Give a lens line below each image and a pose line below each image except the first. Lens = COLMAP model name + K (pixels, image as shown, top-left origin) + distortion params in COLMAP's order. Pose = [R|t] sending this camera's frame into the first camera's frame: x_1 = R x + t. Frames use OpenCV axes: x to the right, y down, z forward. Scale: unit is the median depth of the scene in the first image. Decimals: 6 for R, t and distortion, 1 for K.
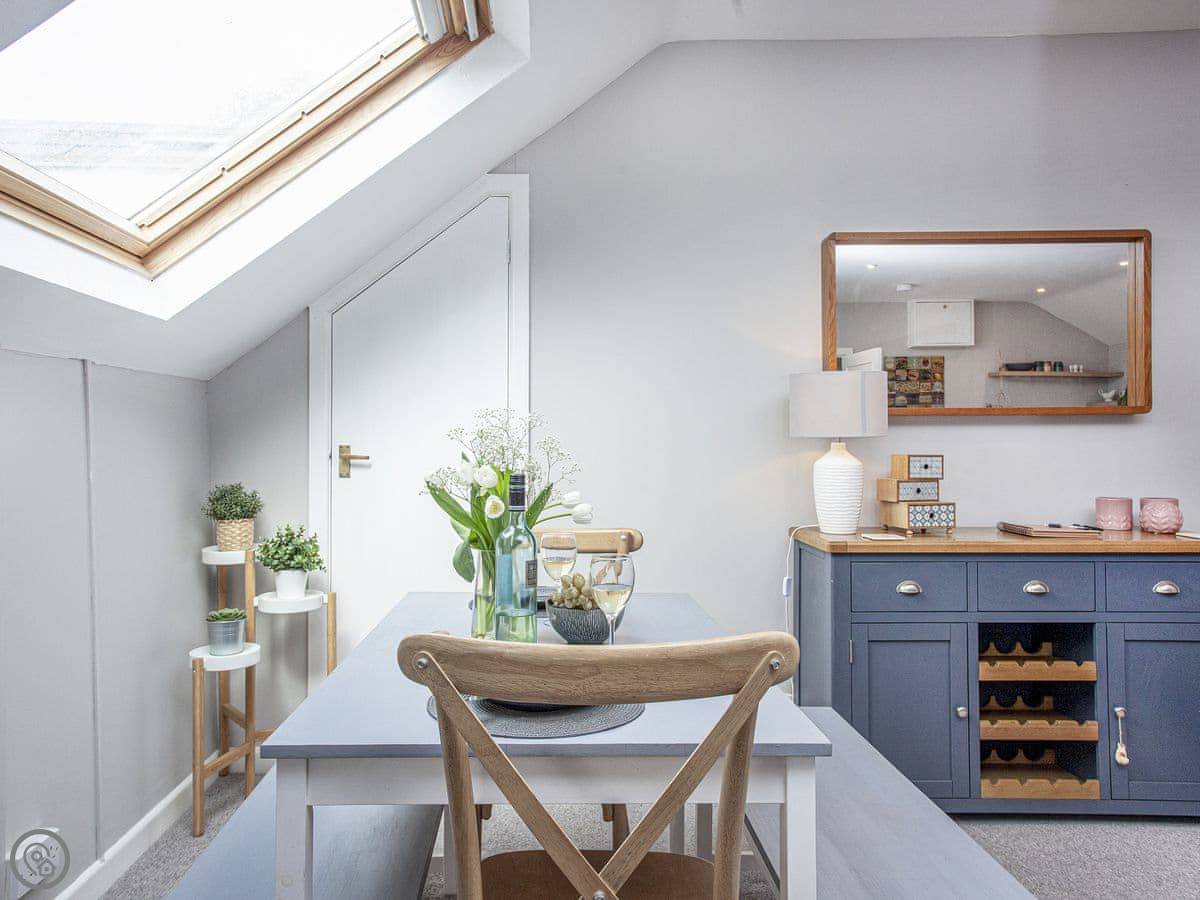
lens RADIAL K [[937.4, 0, 583.2], [0, 937.4, 448.8], [0, 0, 1]] dist [0.083324, 0.000340]
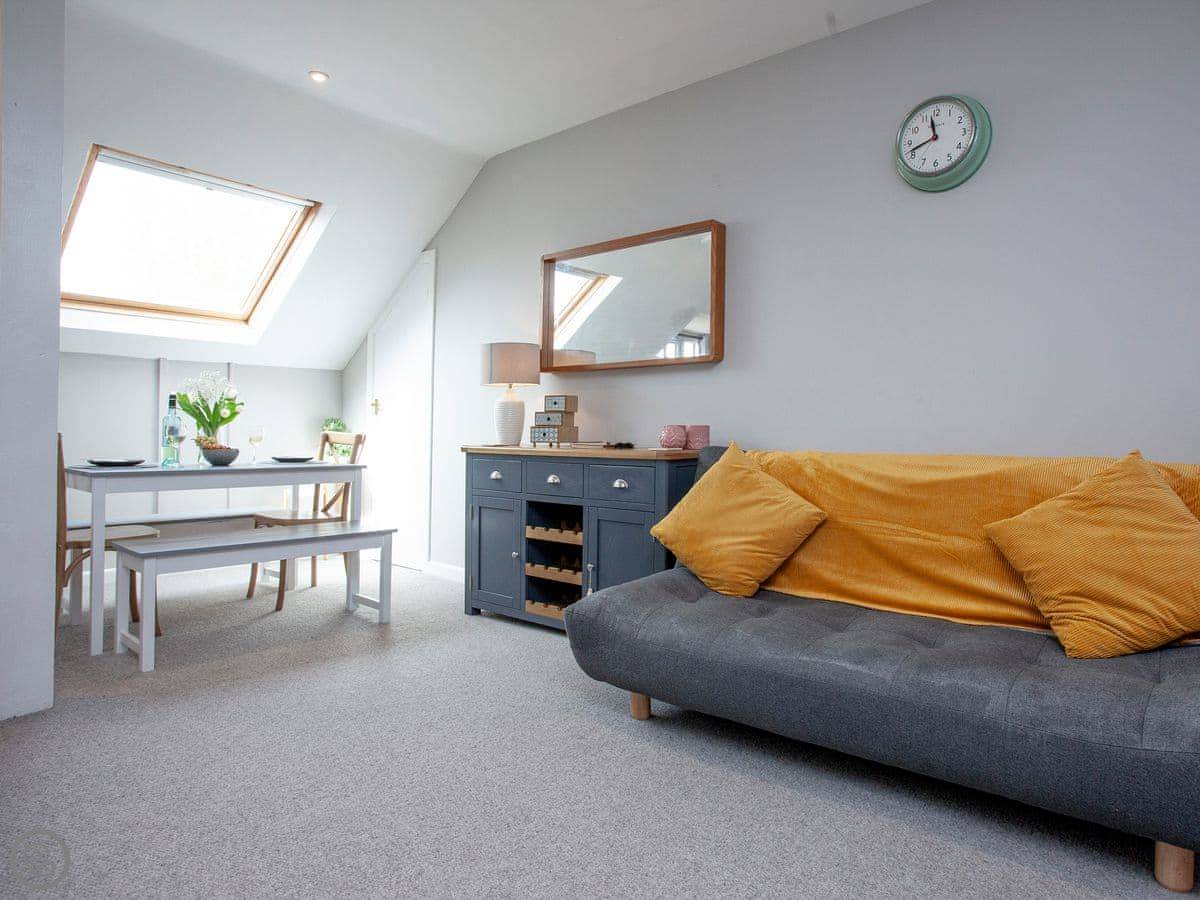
lens RADIAL K [[748.4, 0, 598.4], [0, 748.4, 429.6], [0, 0, 1]] dist [-0.006241, -0.001067]
pose [[0.718257, 0.005446, -0.695757, 1.334304], [-0.013214, 0.999896, -0.005815, 0.072071], [0.695653, 0.013371, 0.718254, 0.205444]]
